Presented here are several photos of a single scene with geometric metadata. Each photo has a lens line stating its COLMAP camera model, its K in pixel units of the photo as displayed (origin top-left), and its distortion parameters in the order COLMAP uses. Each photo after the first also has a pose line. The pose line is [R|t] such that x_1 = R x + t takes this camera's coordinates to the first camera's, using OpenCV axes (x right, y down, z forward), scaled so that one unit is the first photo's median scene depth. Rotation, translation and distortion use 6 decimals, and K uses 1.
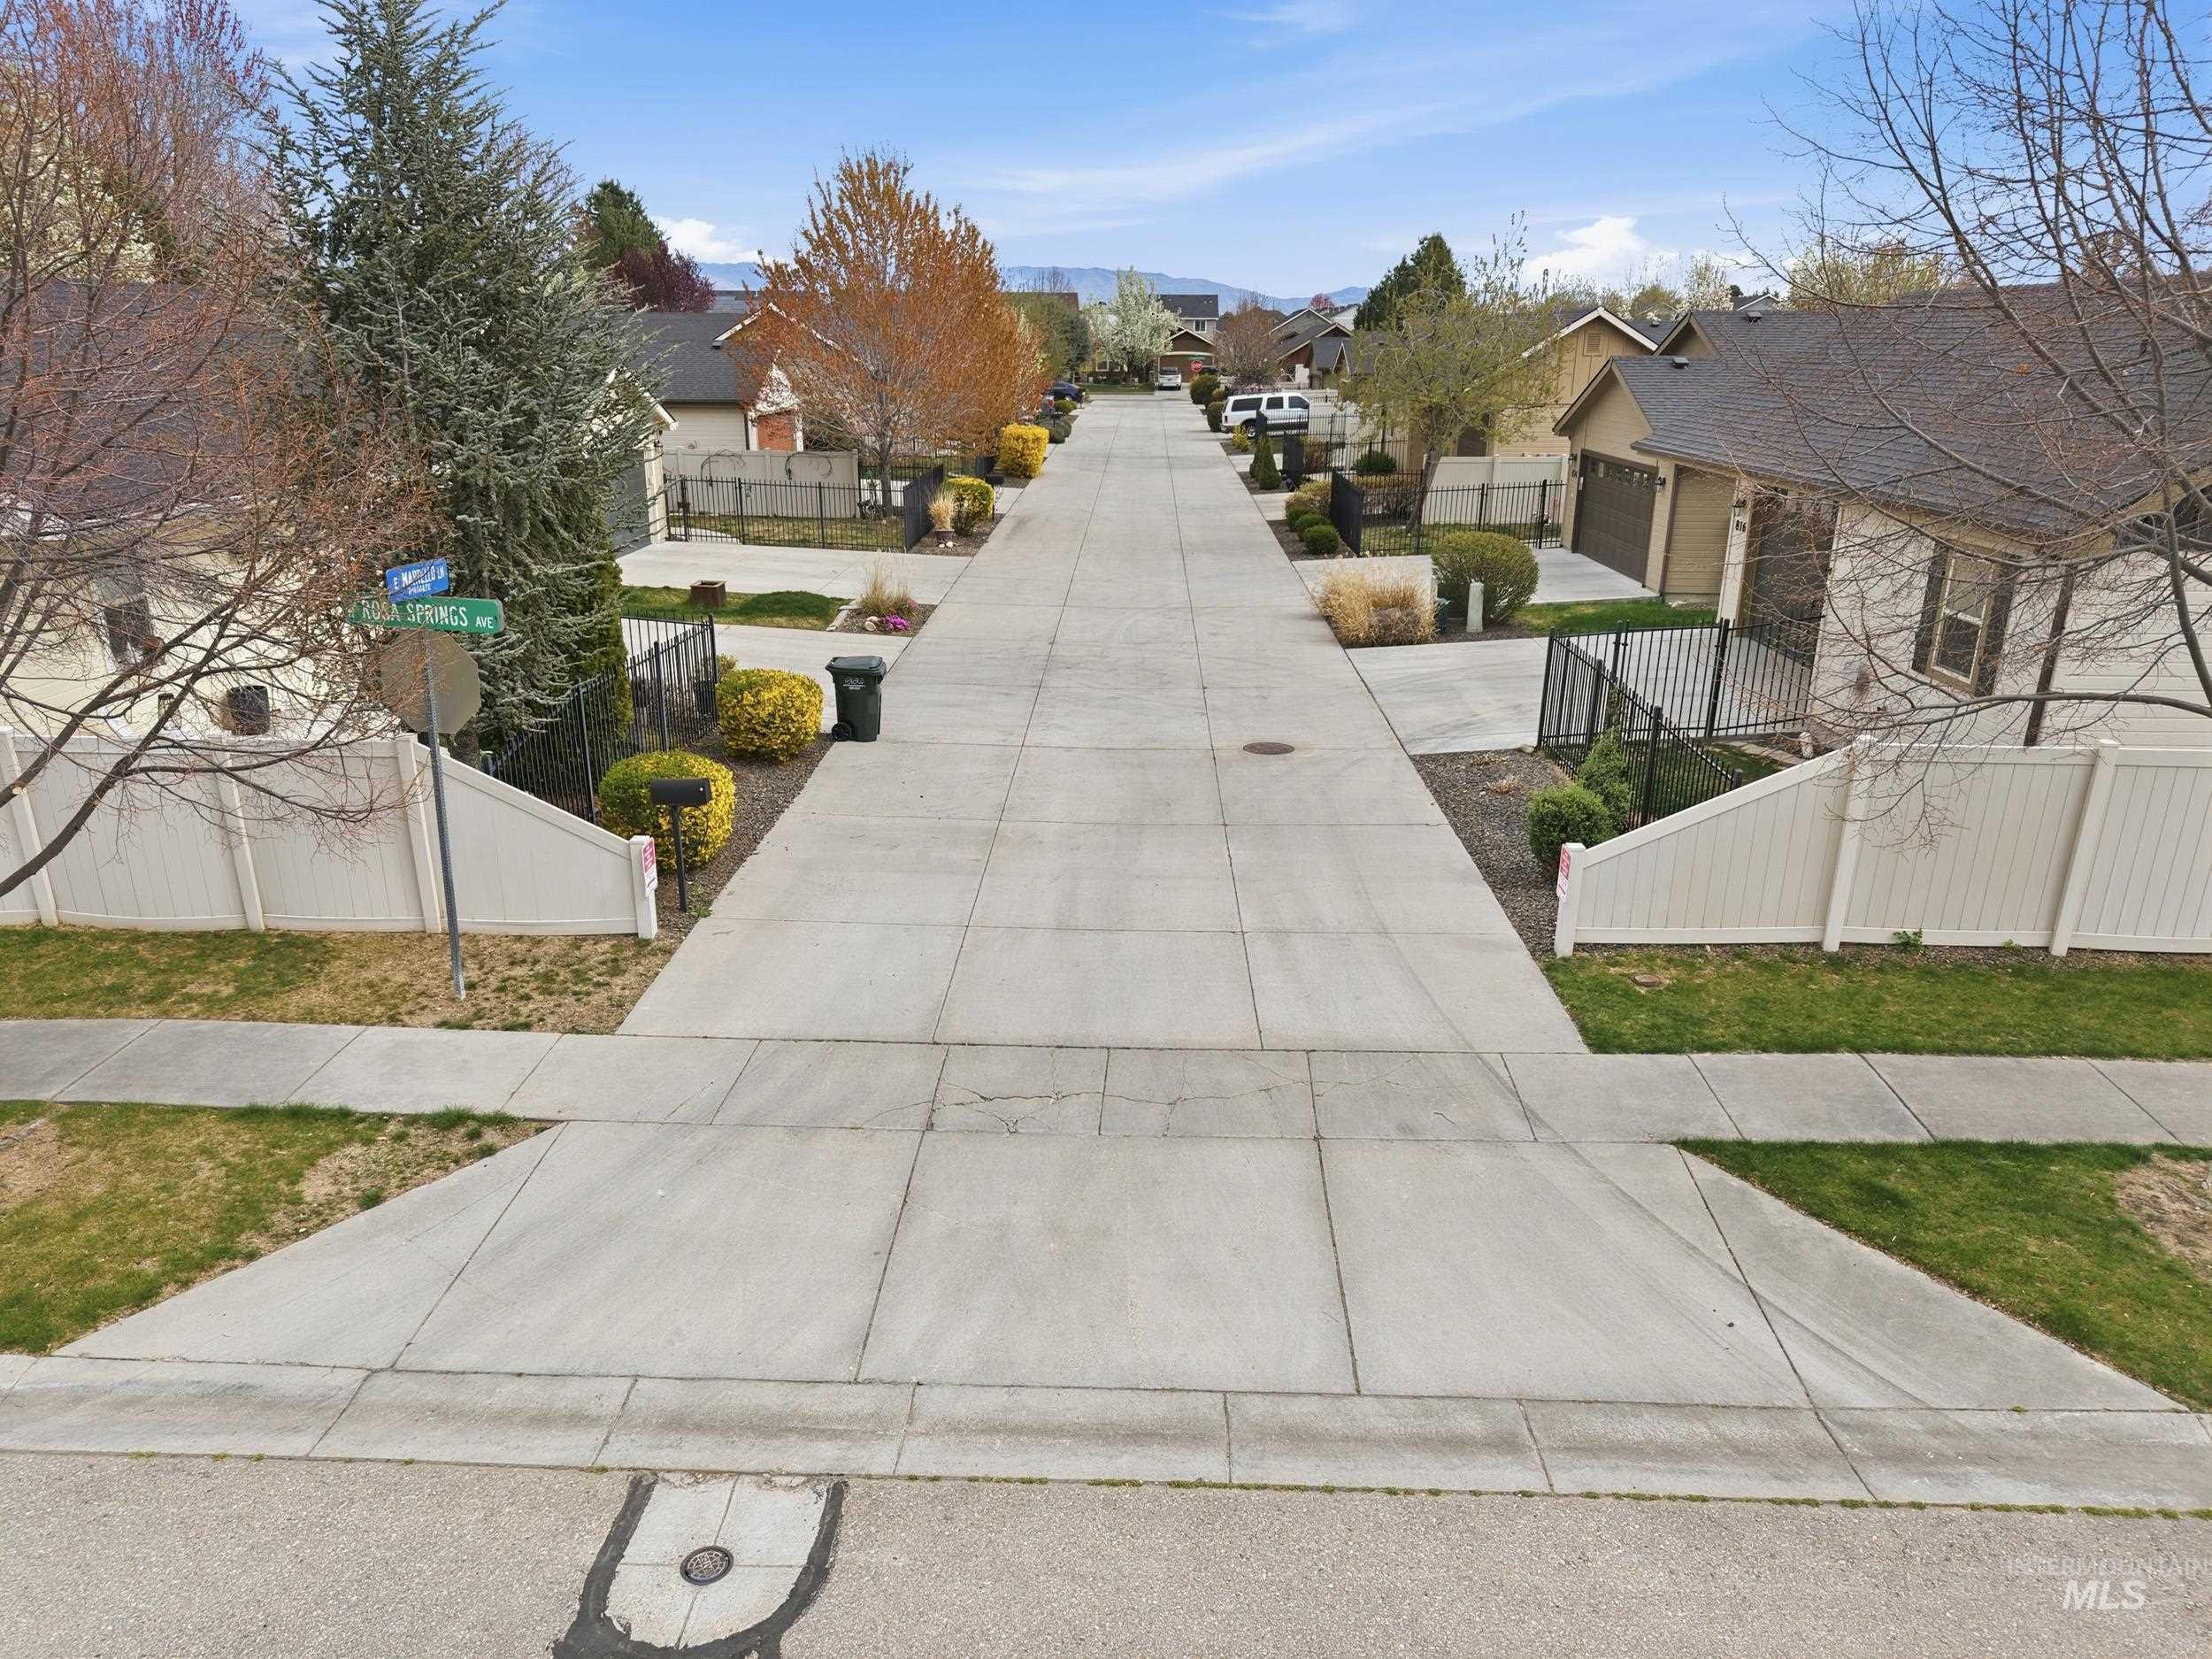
lens RADIAL K [[1493.1, 0, 1098.0], [0, 1493.1, 812.0], [0, 0, 1]] dist [0.032235, -0.033259]
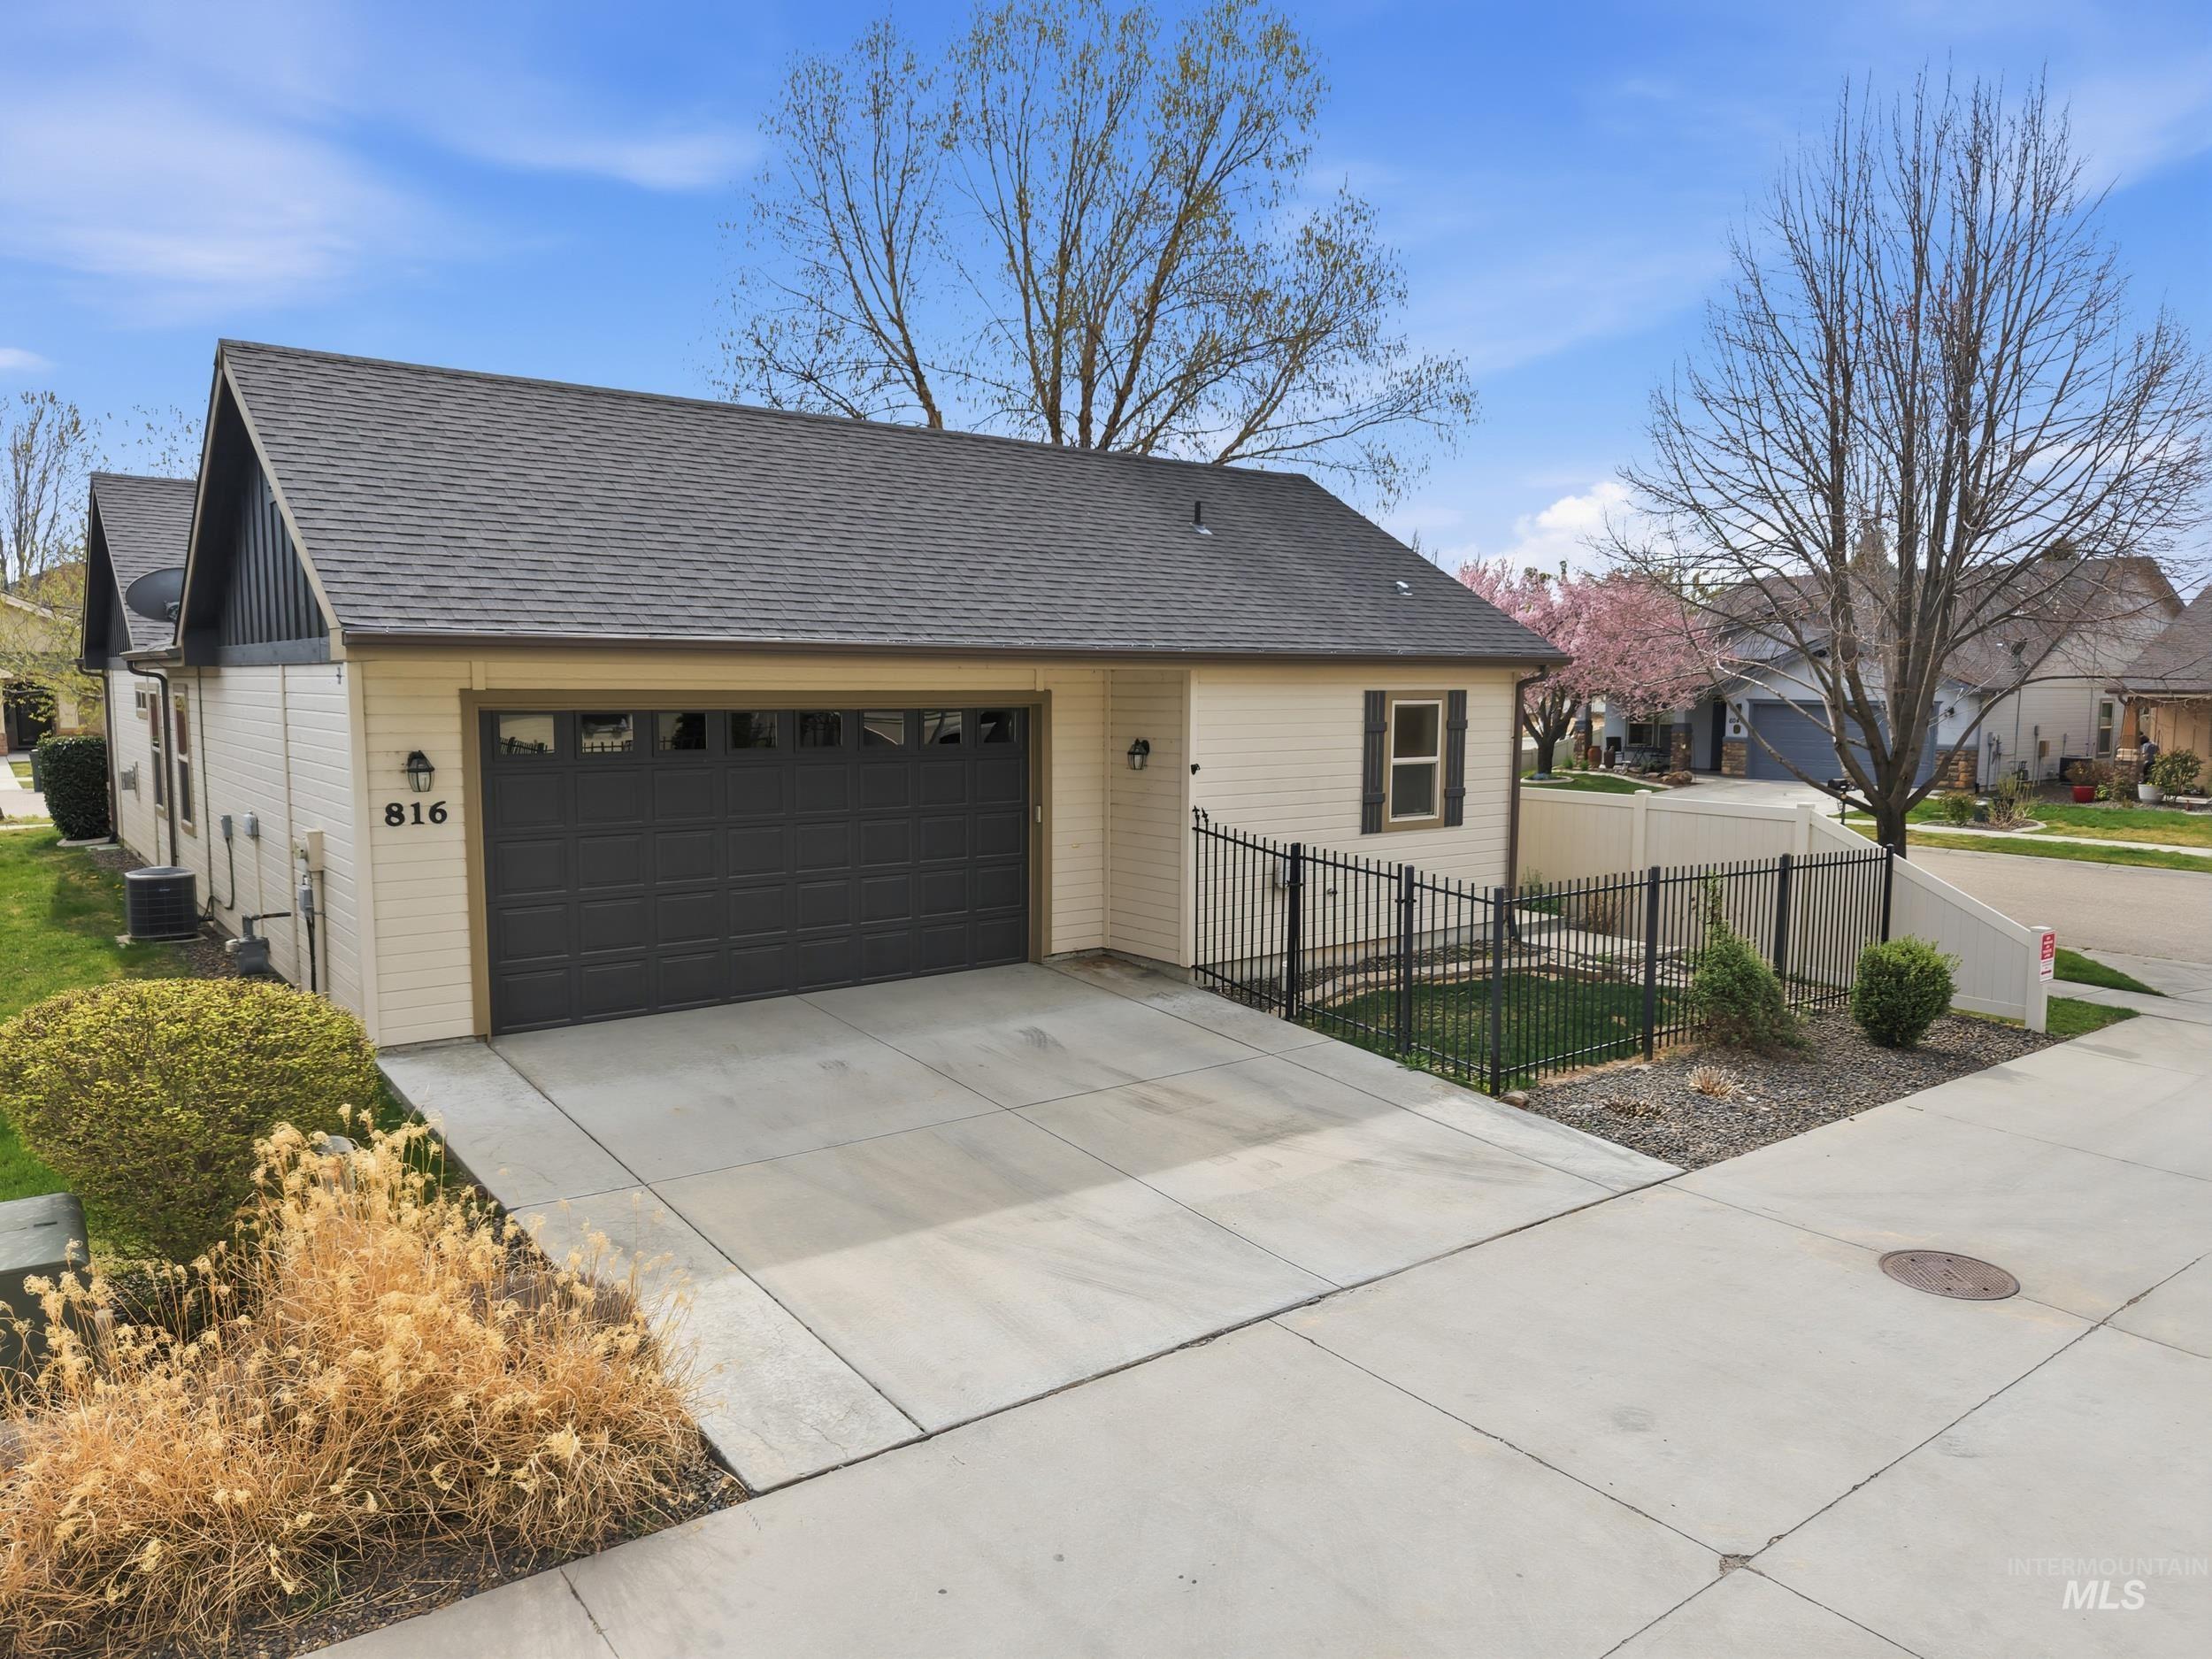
lens RADIAL K [[1495.3, 0, 1106.0], [0, 1495.3, 829.5], [0, 0, 1]] dist [0.046373, -0.088525]
pose [[-0.627294, -0.092095, 0.773318, -0.048856], [0.245058, 0.919199, 0.308253, -0.340647], [-0.739221, 0.382873, -0.554040, 1.356472]]
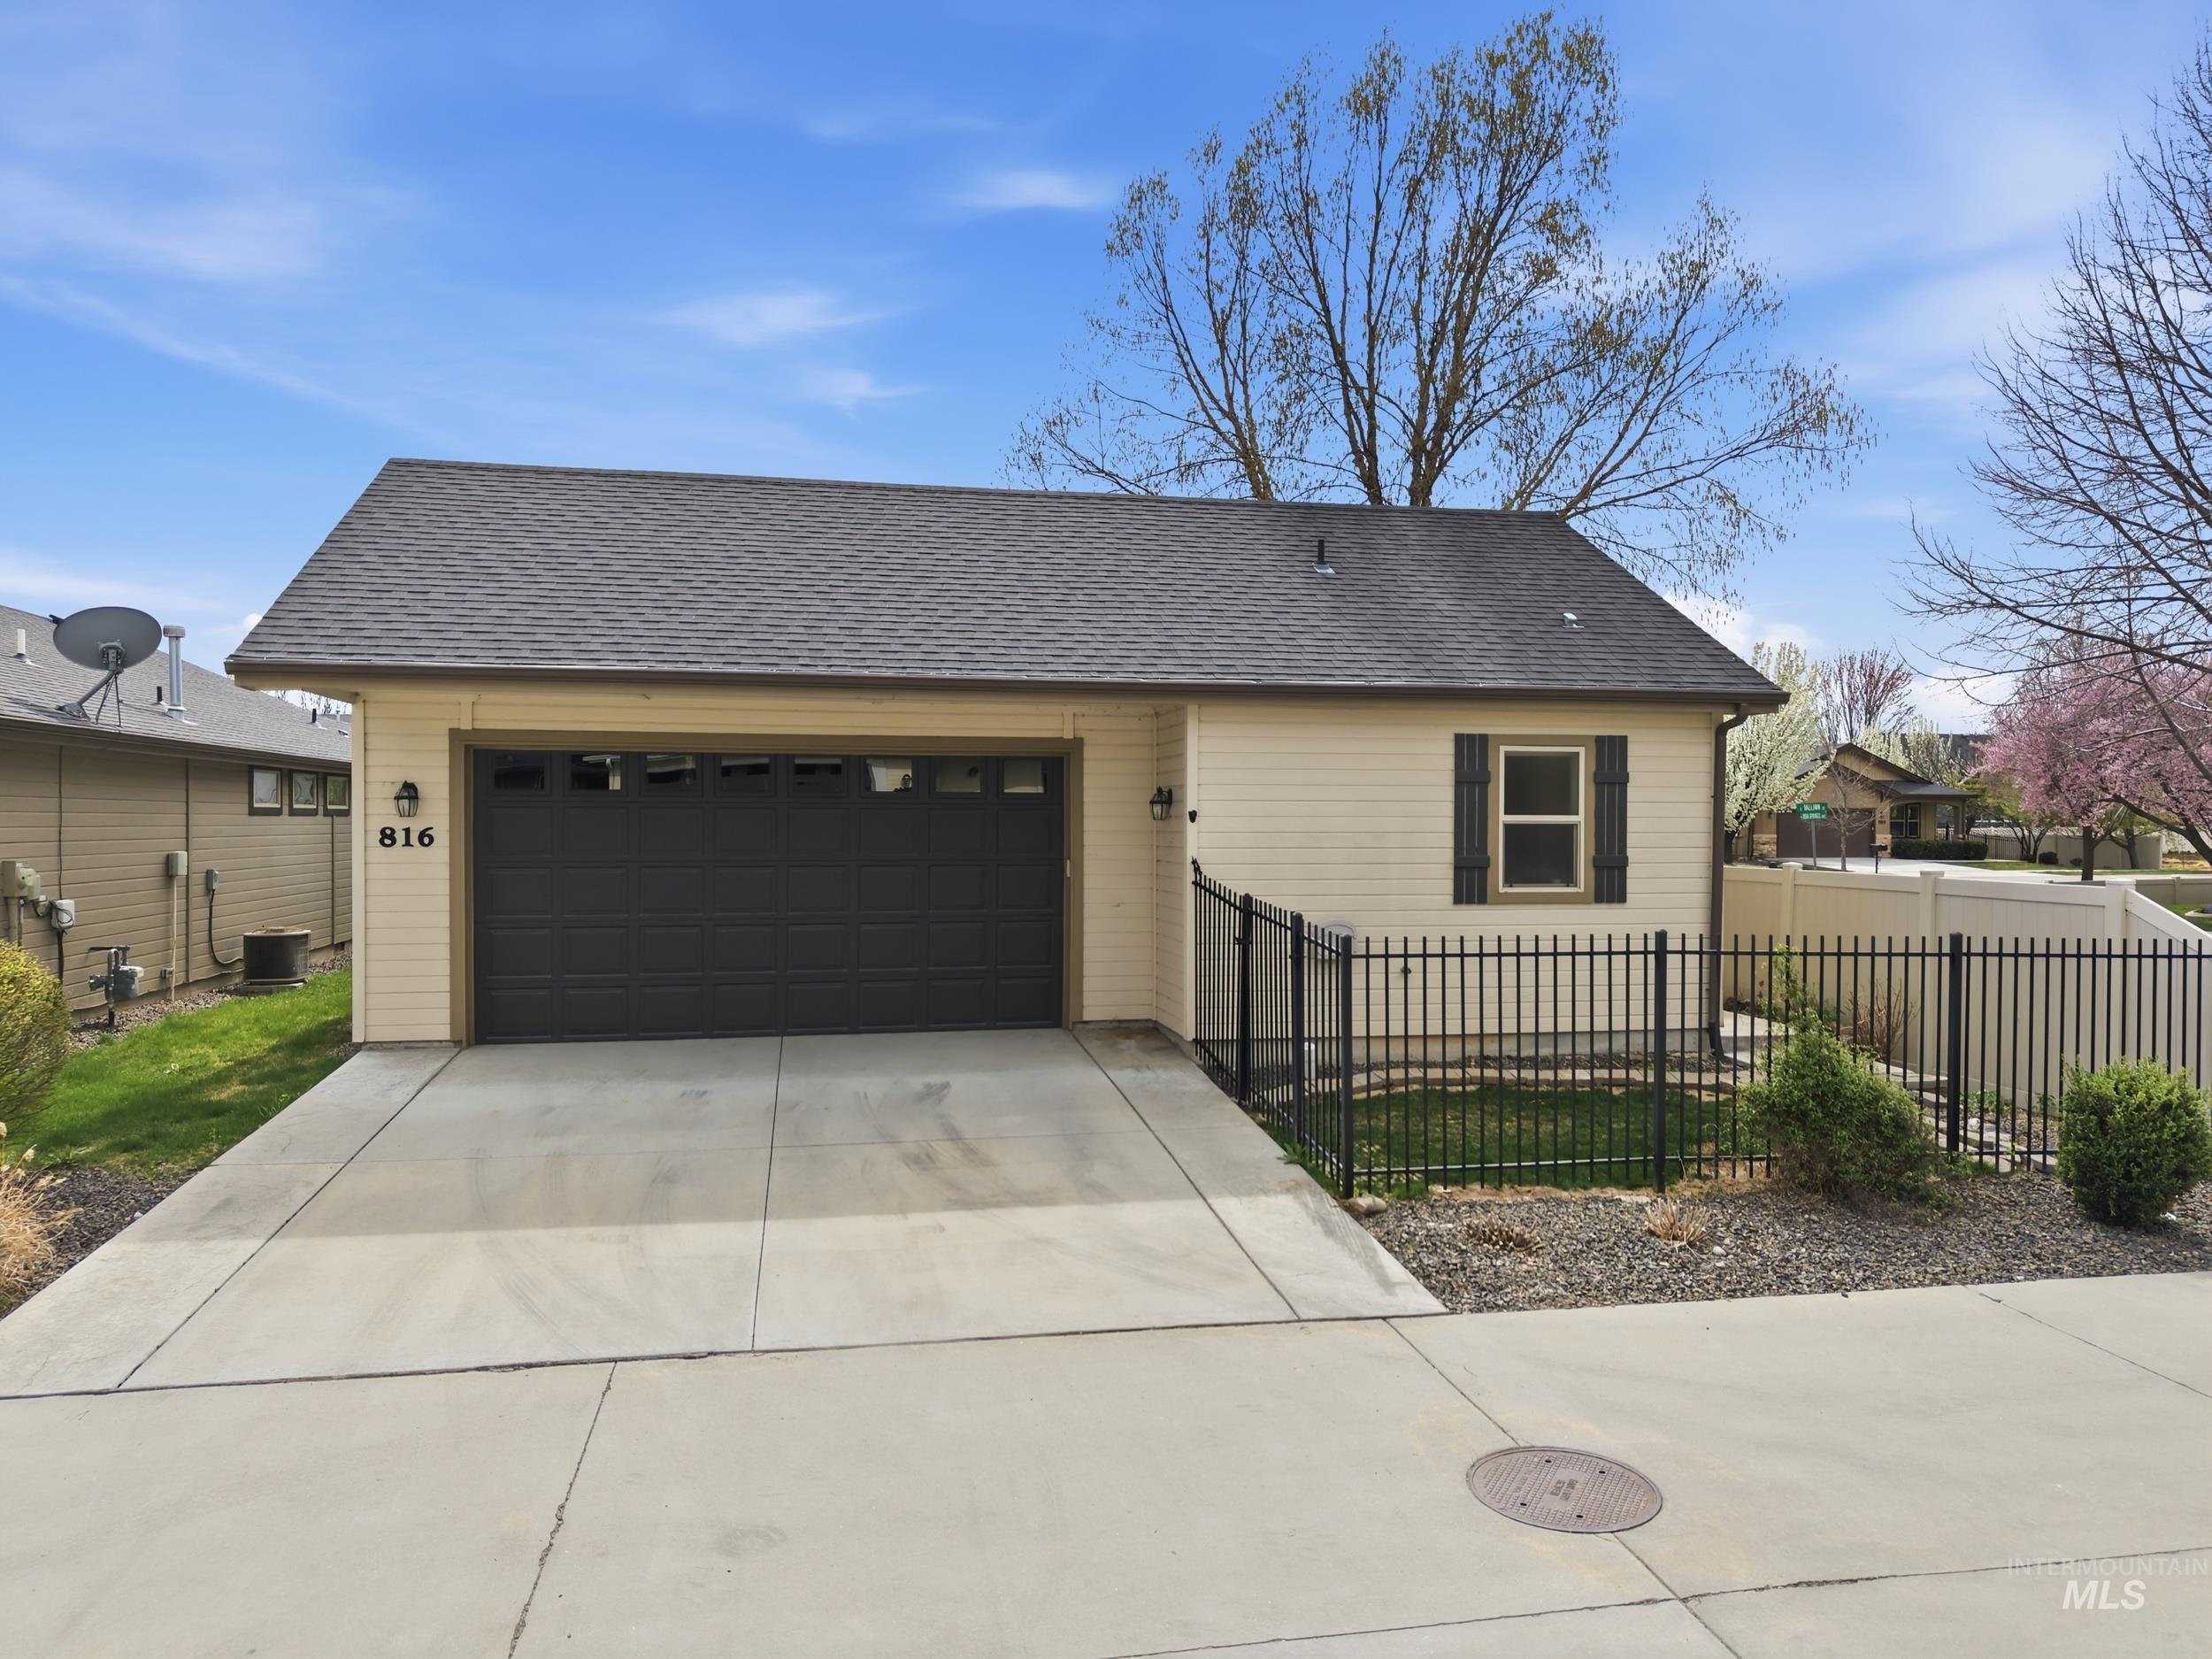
lens RADIAL K [[1493.1, 0, 1098.0], [0, 1493.1, 812.0], [0, 0, 1]] dist [0.032235, -0.033259]
pose [[-0.207319, -0.008604, 0.978236, -0.134516], [0.317903, 0.945098, 0.075686, -0.206528], [-0.925179, 0.326675, -0.193201, 1.092164]]
